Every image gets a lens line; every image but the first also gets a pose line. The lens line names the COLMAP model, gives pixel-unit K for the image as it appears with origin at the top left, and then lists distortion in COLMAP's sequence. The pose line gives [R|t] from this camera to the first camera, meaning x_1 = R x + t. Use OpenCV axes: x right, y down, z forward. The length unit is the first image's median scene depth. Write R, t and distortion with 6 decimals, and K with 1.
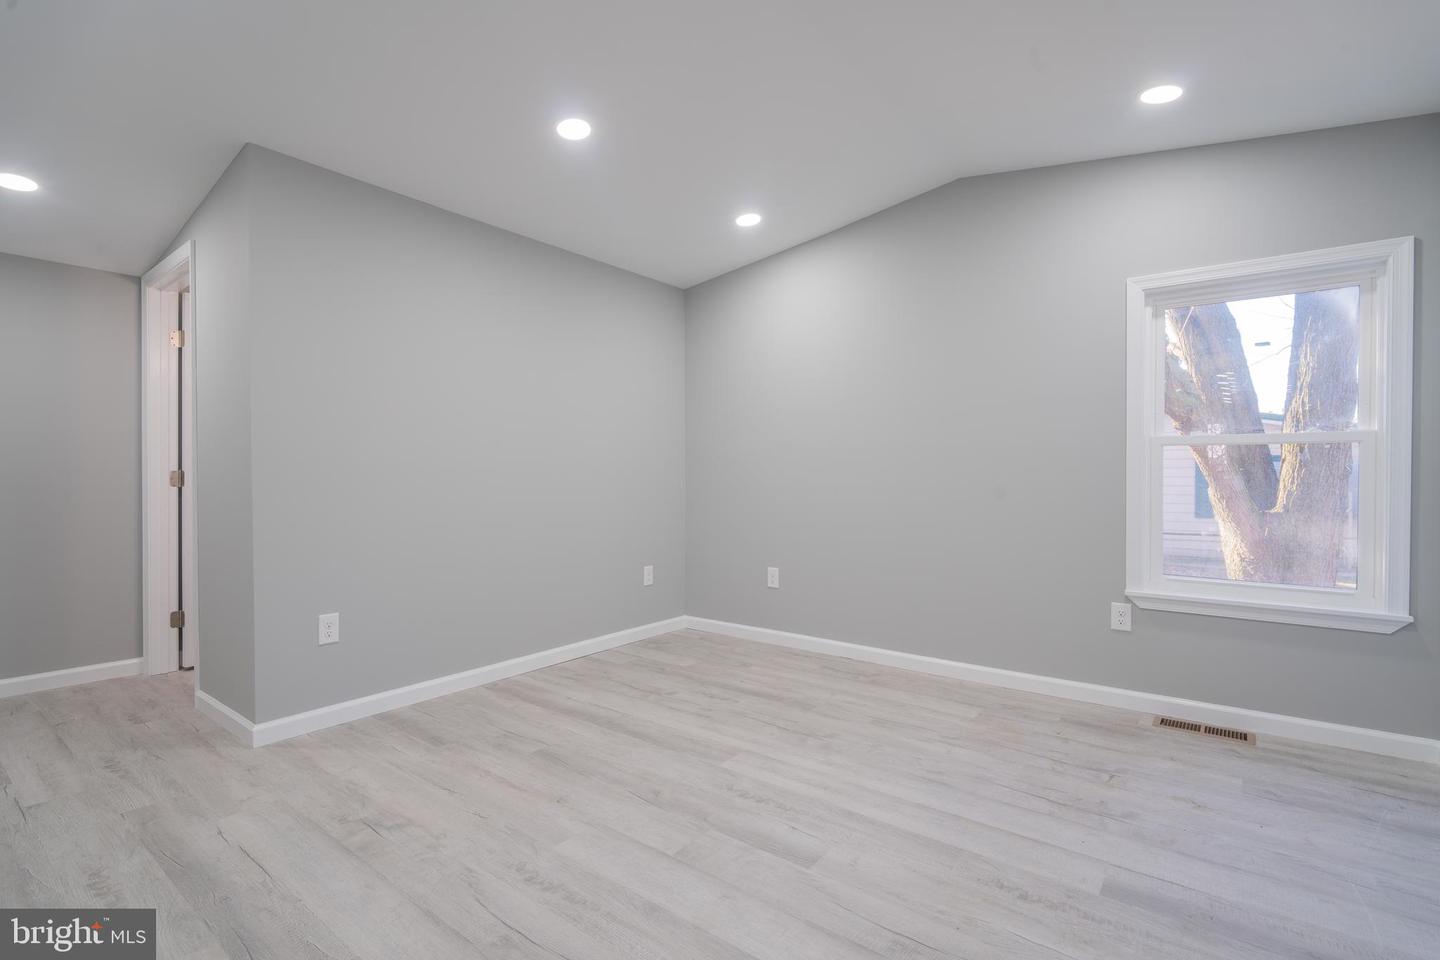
lens RADIAL K [[669.2, 0, 722.7], [0, 669.2, 479.2], [0, 0, 1]] dist [0.001398, -0.003919]
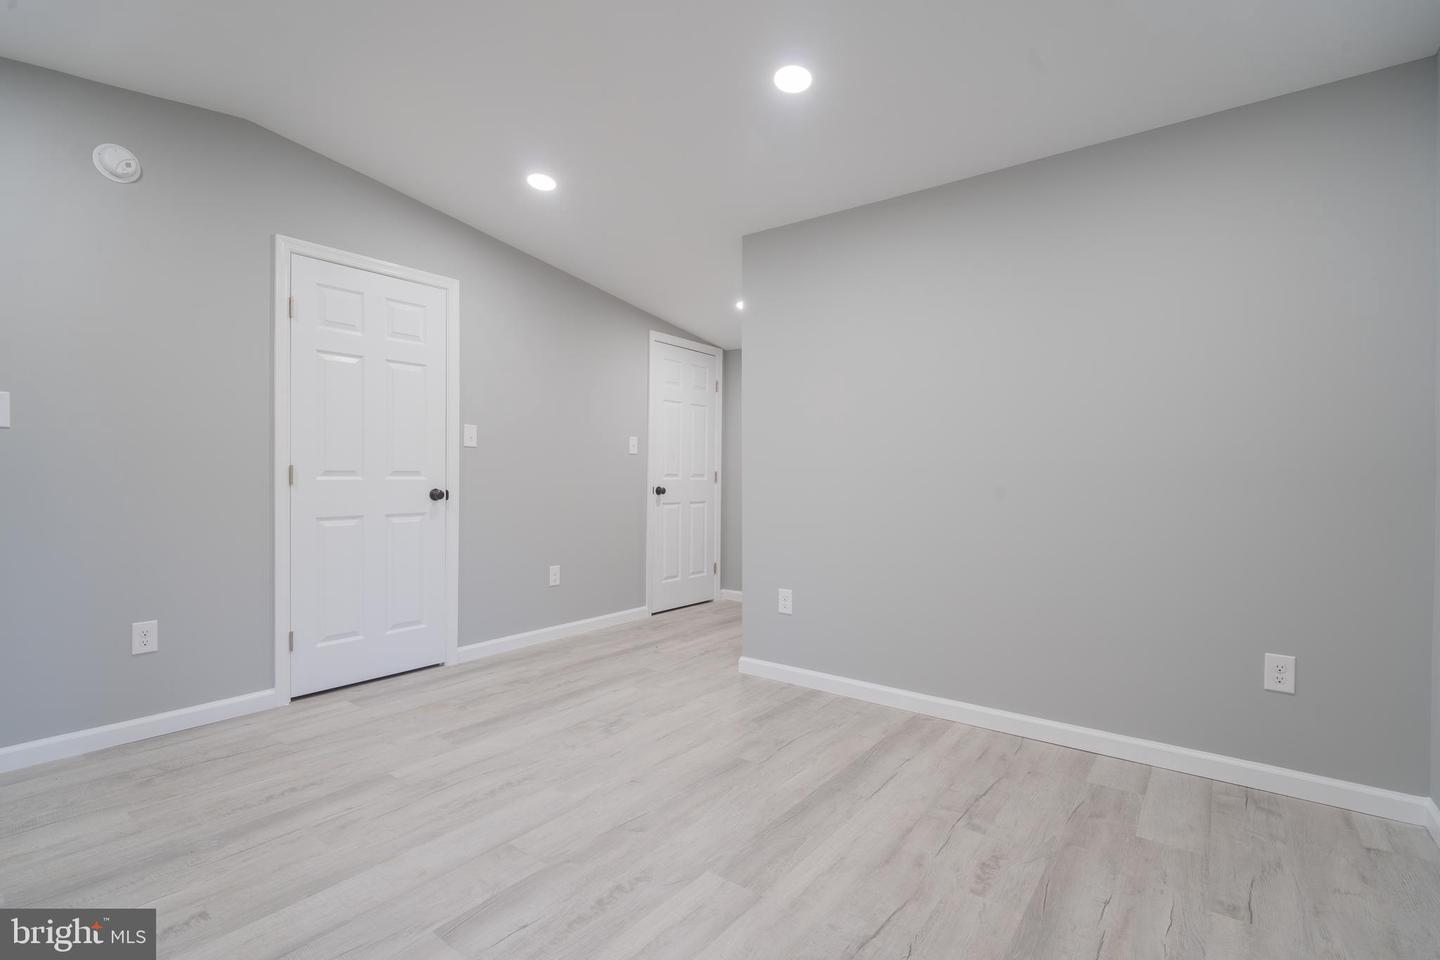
lens RADIAL K [[669.2, 0, 713.8], [0, 669.2, 477.2], [0, 0, 1]] dist [0.001398, -0.003919]
pose [[-0.005009, 0.005565, -0.999972, 0.640090], [-0.011635, 0.999917, 0.005623, -0.009686], [0.999920, 0.011663, -0.004944, 0.880350]]
